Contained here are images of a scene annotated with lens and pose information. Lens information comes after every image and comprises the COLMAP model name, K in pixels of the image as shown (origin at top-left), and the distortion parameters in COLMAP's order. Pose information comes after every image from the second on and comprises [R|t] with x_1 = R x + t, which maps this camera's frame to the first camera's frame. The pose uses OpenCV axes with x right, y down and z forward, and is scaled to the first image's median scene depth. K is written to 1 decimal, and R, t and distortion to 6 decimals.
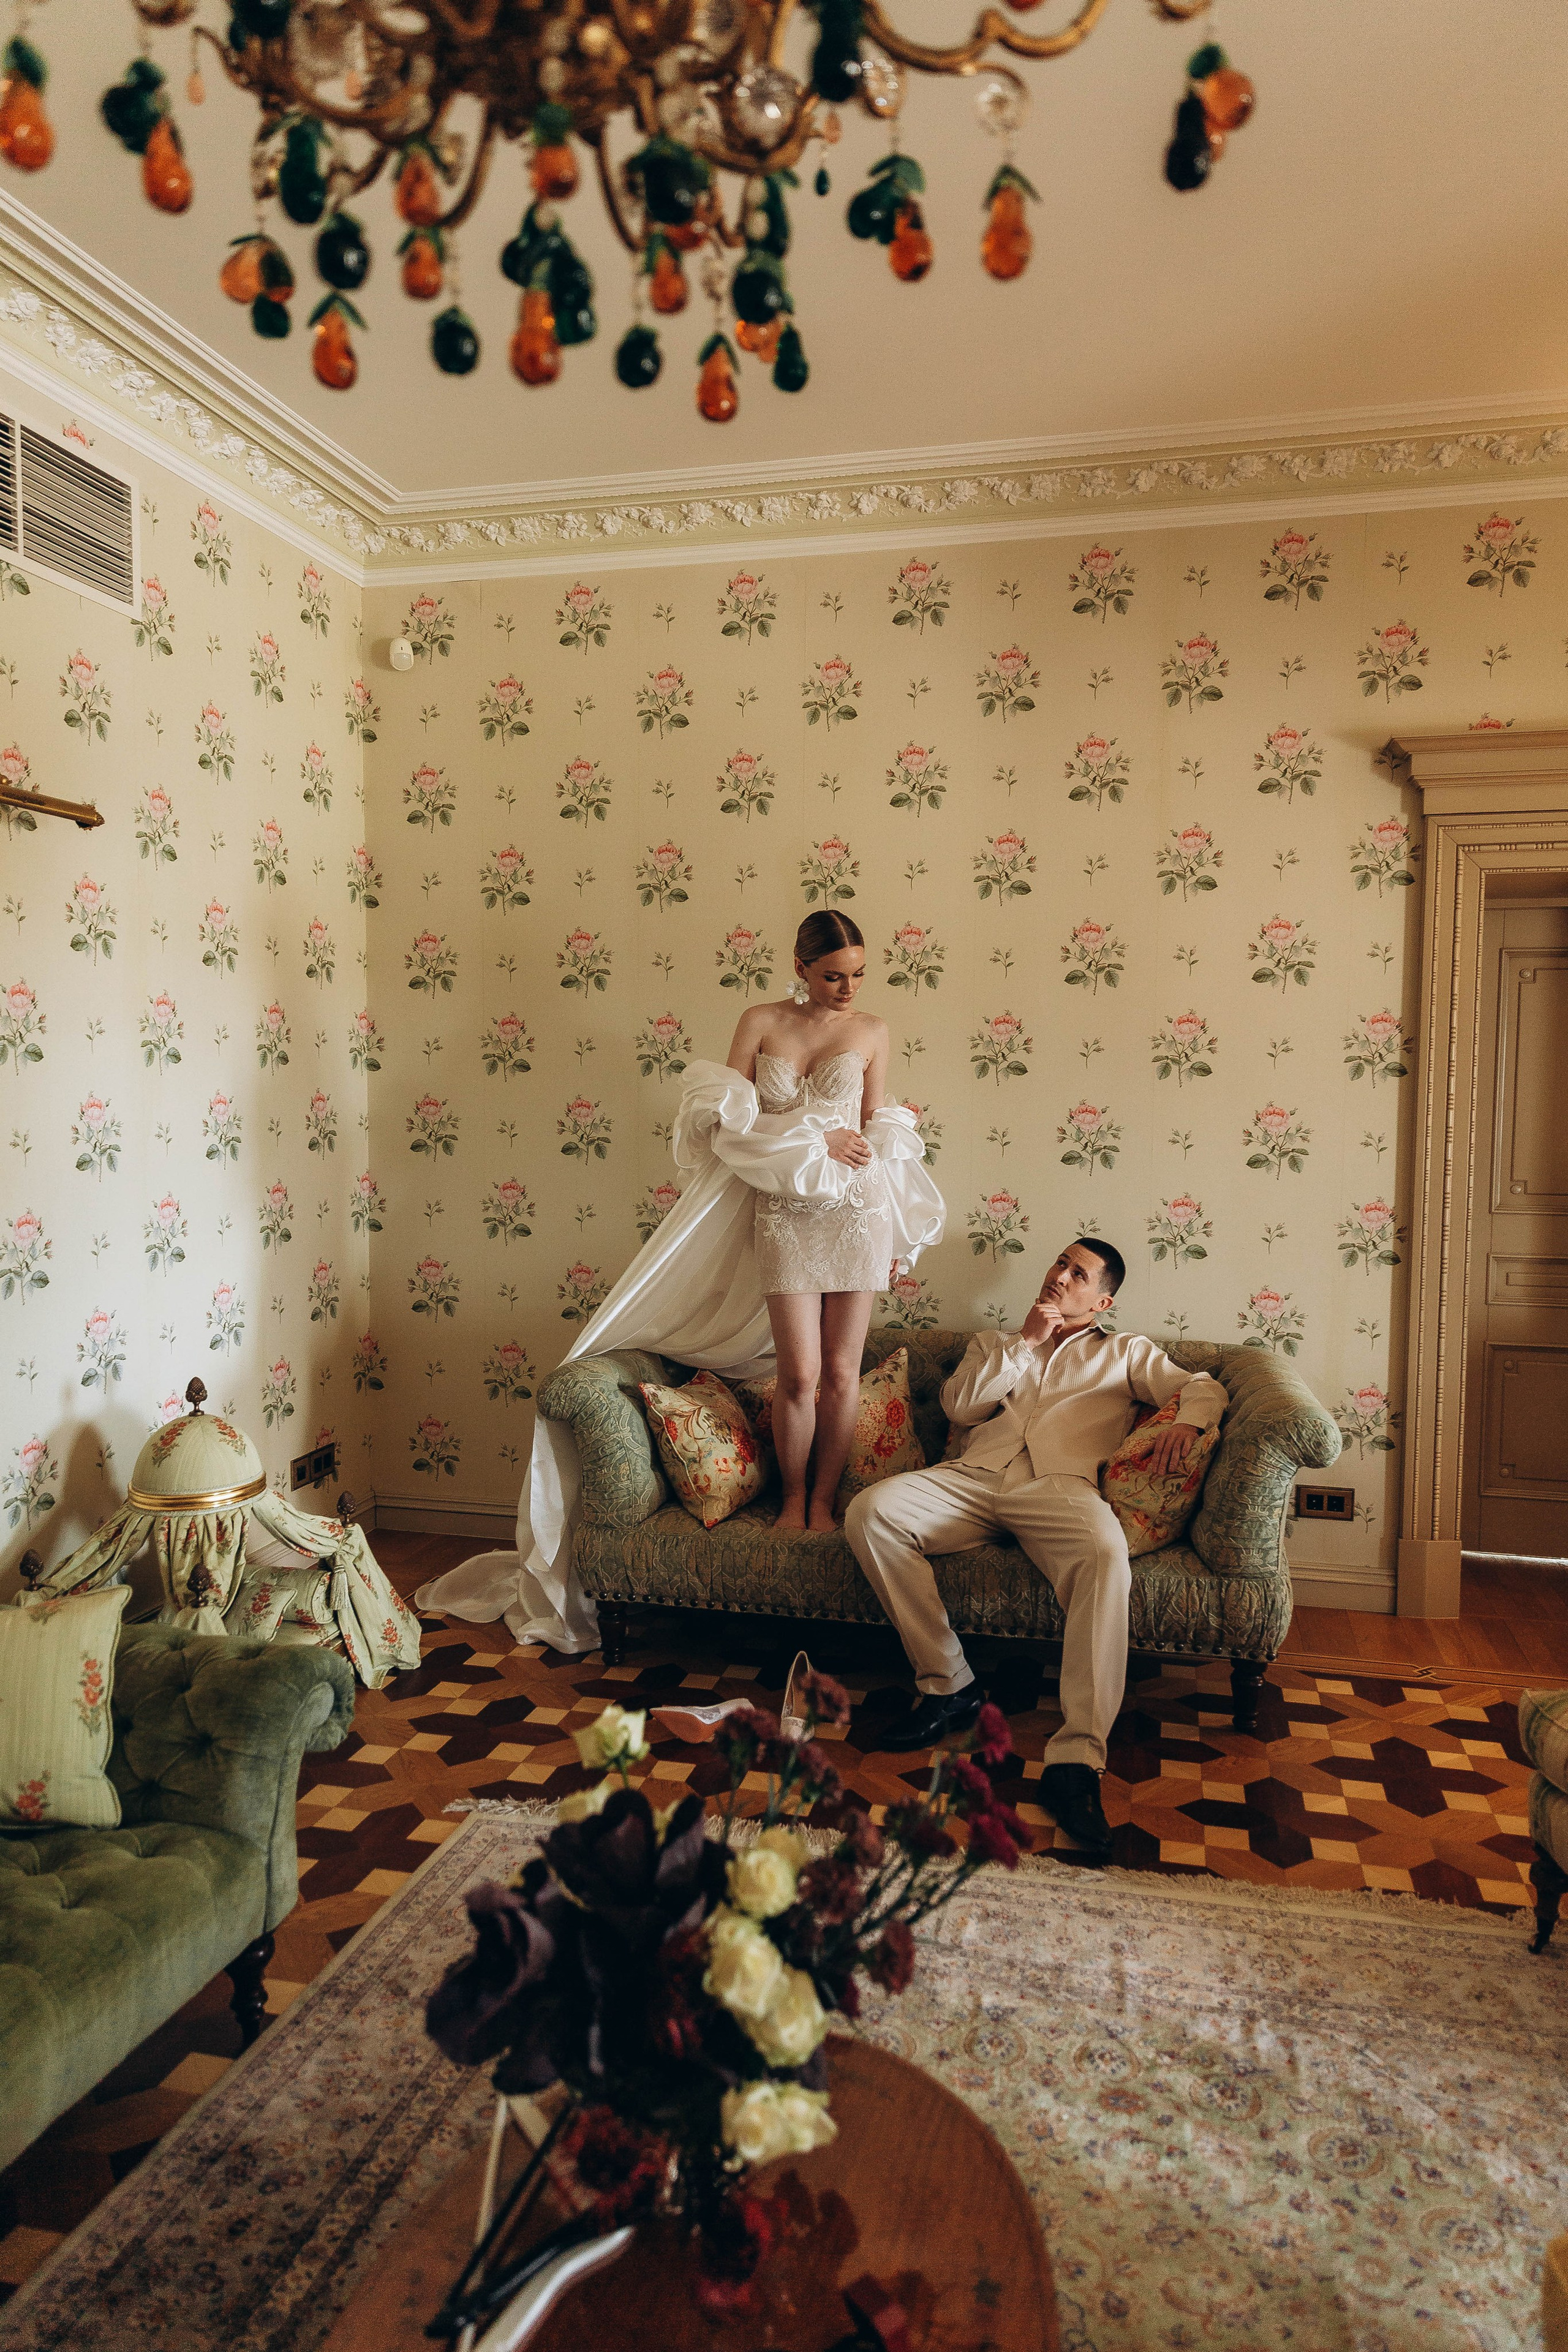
lens RADIAL K [[1586.4, 0, 784.0], [0, 1586.4, 1176.0], [0, 0, 1]] dist [0.026068, -0.000668]
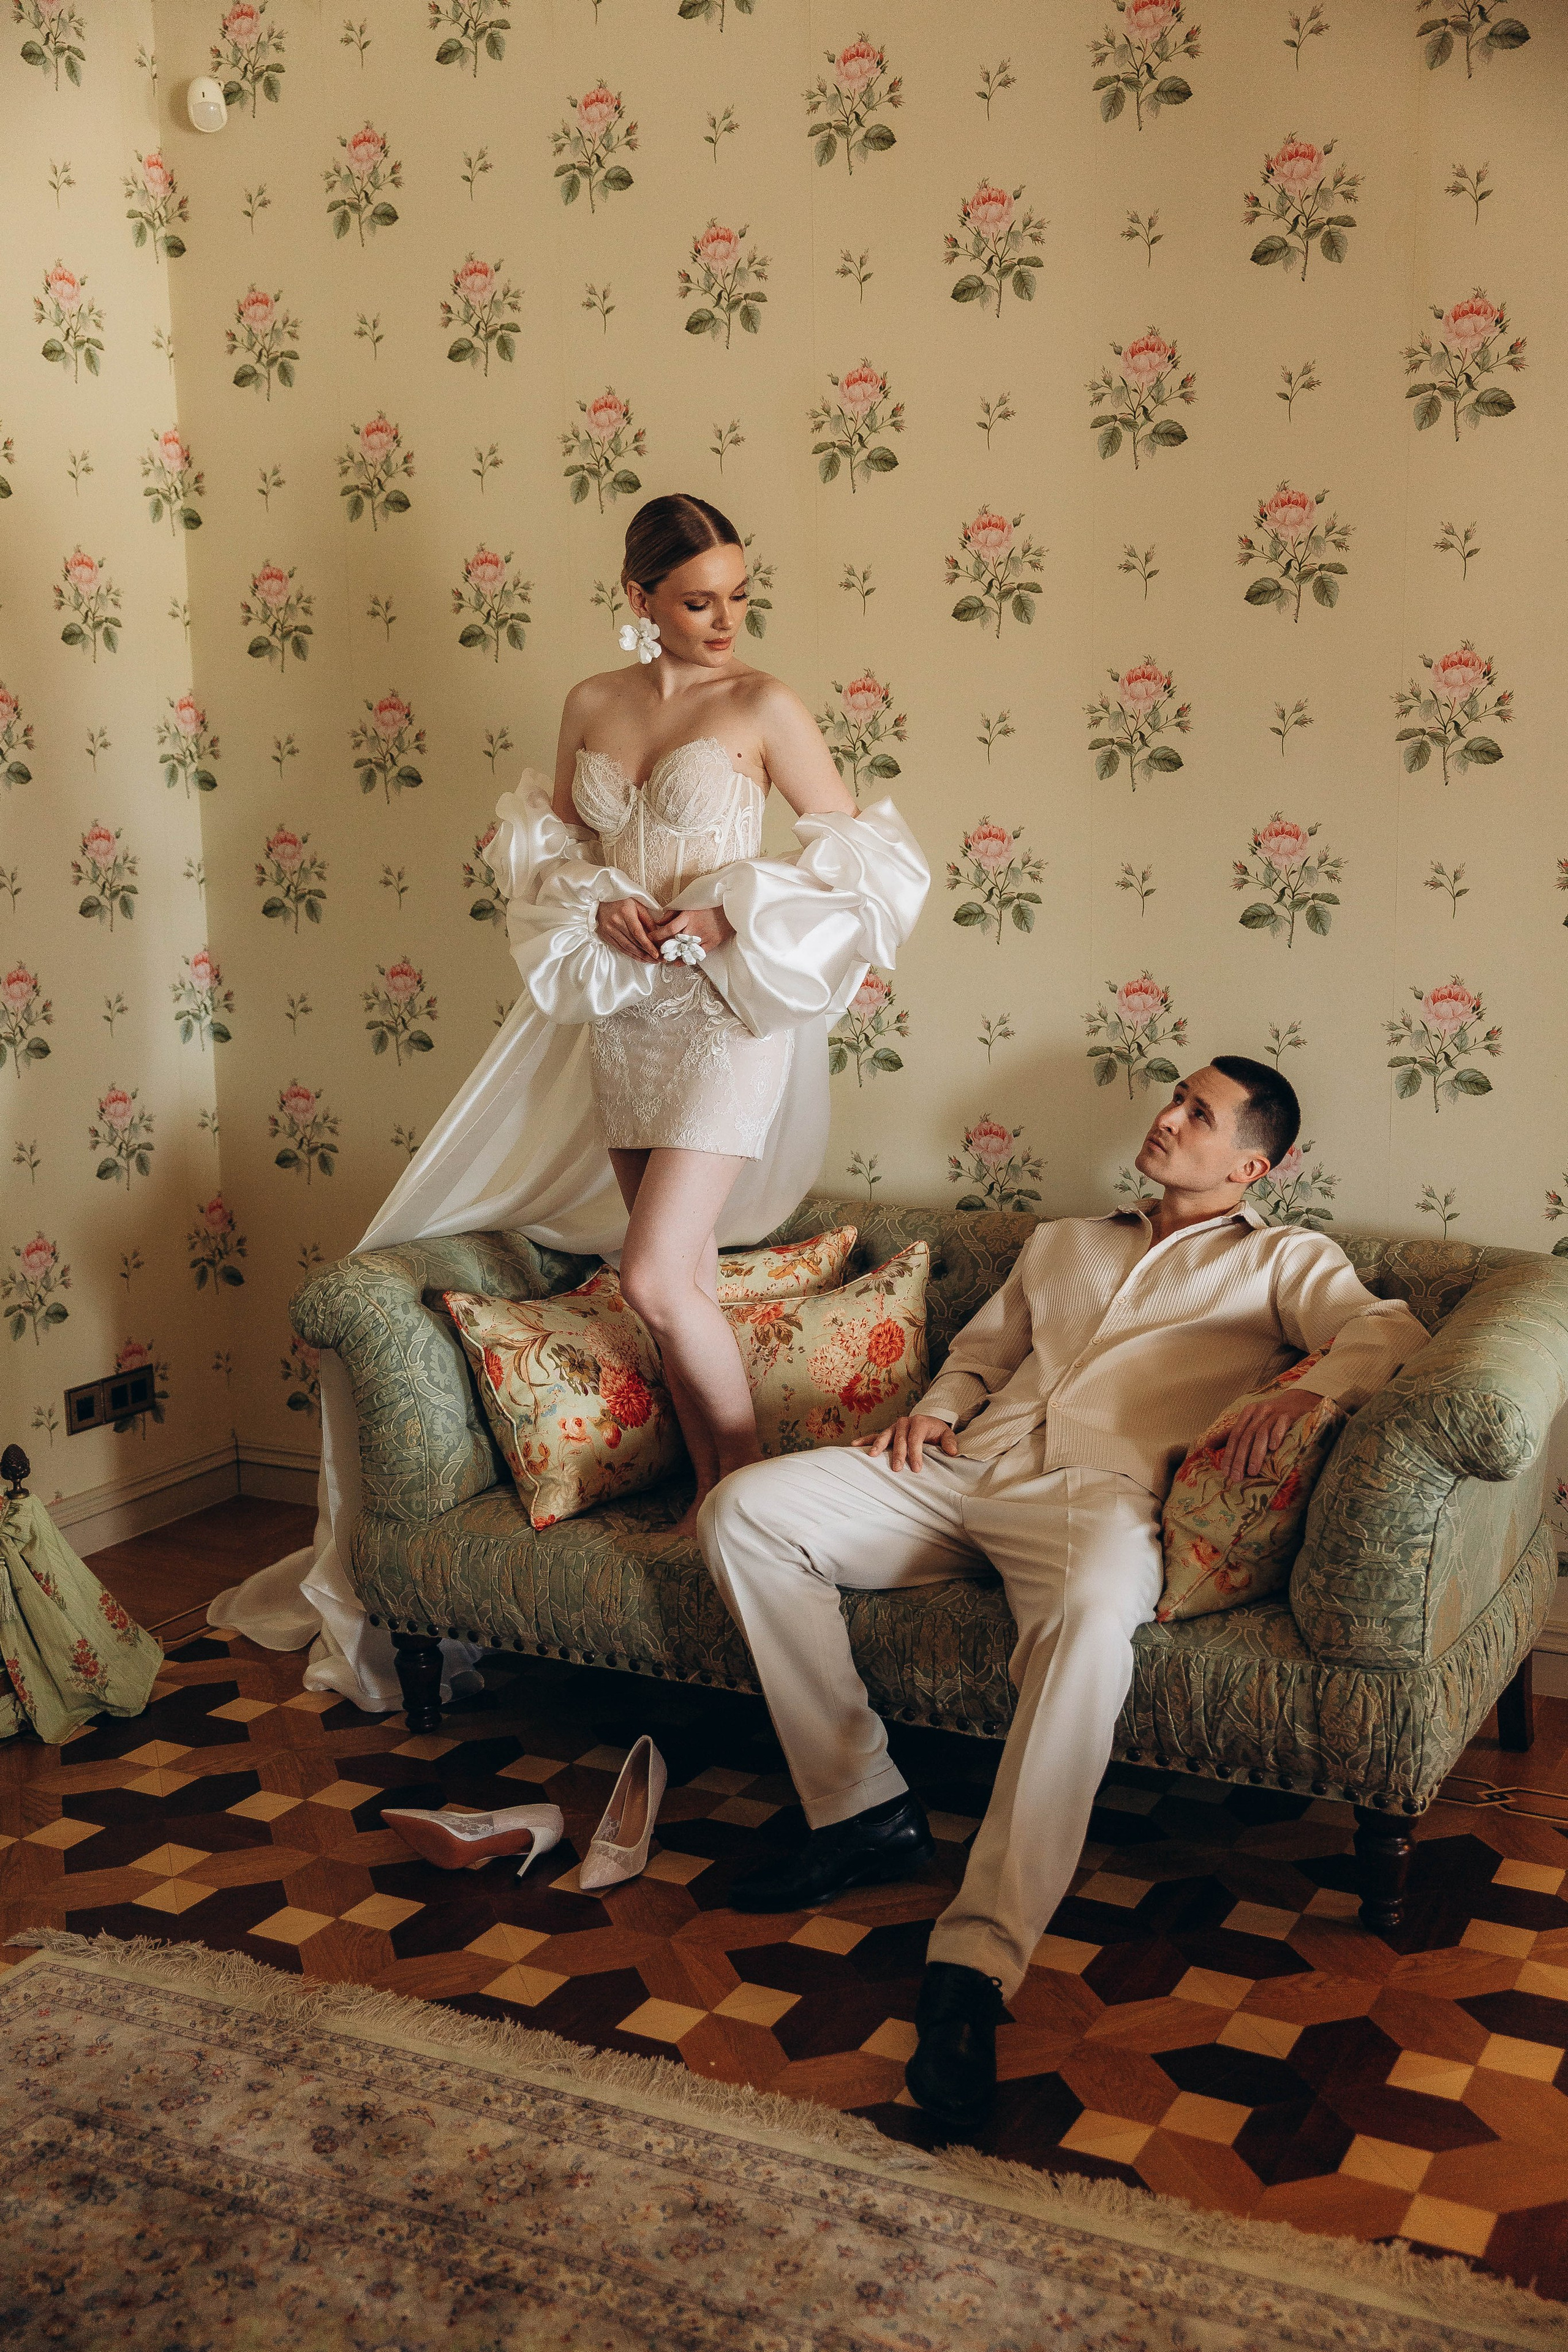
lens RADIAL K [[2462.3, 0, 784.0], [0, 2462.3, 1176.0], [0, 0, 1]] dist [0.045171, -0.008296]
pose [[0.967556, 0.015168, -0.252202, 0.289681], [0.008410, 0.995710, 0.092150, -0.001866], [0.252517, -0.091281, 0.963277, 0.117100]]
